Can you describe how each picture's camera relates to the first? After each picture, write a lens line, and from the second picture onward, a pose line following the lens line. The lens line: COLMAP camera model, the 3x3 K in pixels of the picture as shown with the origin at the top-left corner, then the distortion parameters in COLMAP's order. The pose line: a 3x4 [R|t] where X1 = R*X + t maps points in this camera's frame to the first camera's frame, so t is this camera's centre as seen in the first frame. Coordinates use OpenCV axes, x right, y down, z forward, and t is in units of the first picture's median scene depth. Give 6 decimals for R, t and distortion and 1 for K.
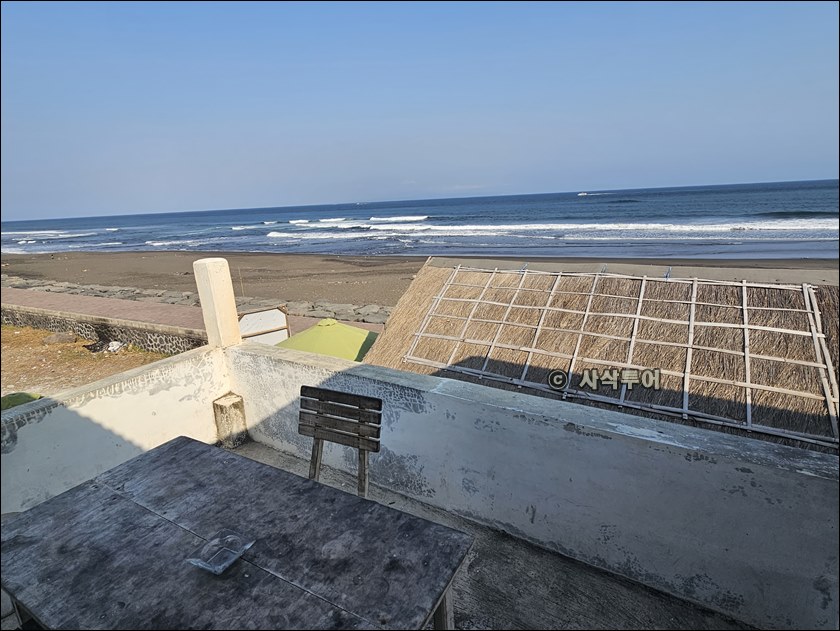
lens RADIAL K [[452.4, 0, 421.2], [0, 452.4, 316.8], [0, 0, 1]] dist [-0.001216, 0.001128]
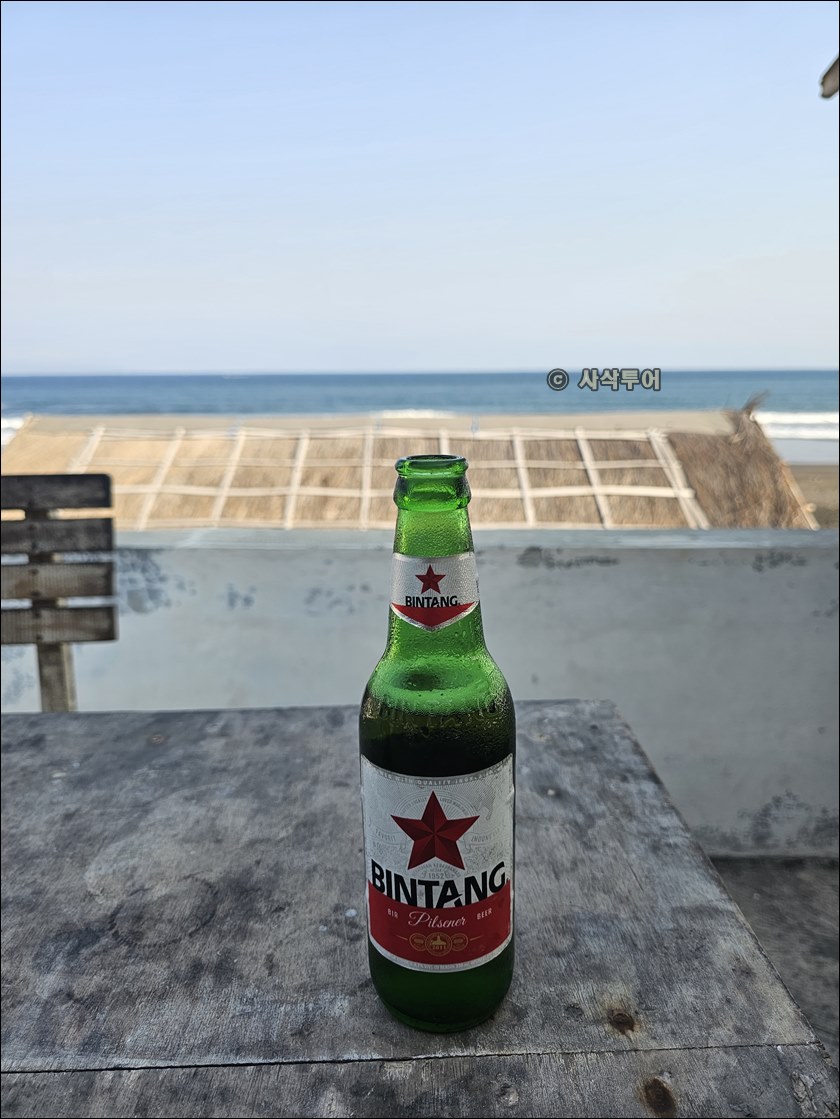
lens RADIAL K [[765.4, 0, 418.9], [0, 765.4, 559.2], [0, 0, 1]] dist [-0.000375, -0.005986]
pose [[0.858310, -0.079343, 0.506961, -0.169761], [0.103614, 0.994421, -0.019790, 0.262029], [-0.502562, 0.069514, 0.861742, 0.411542]]
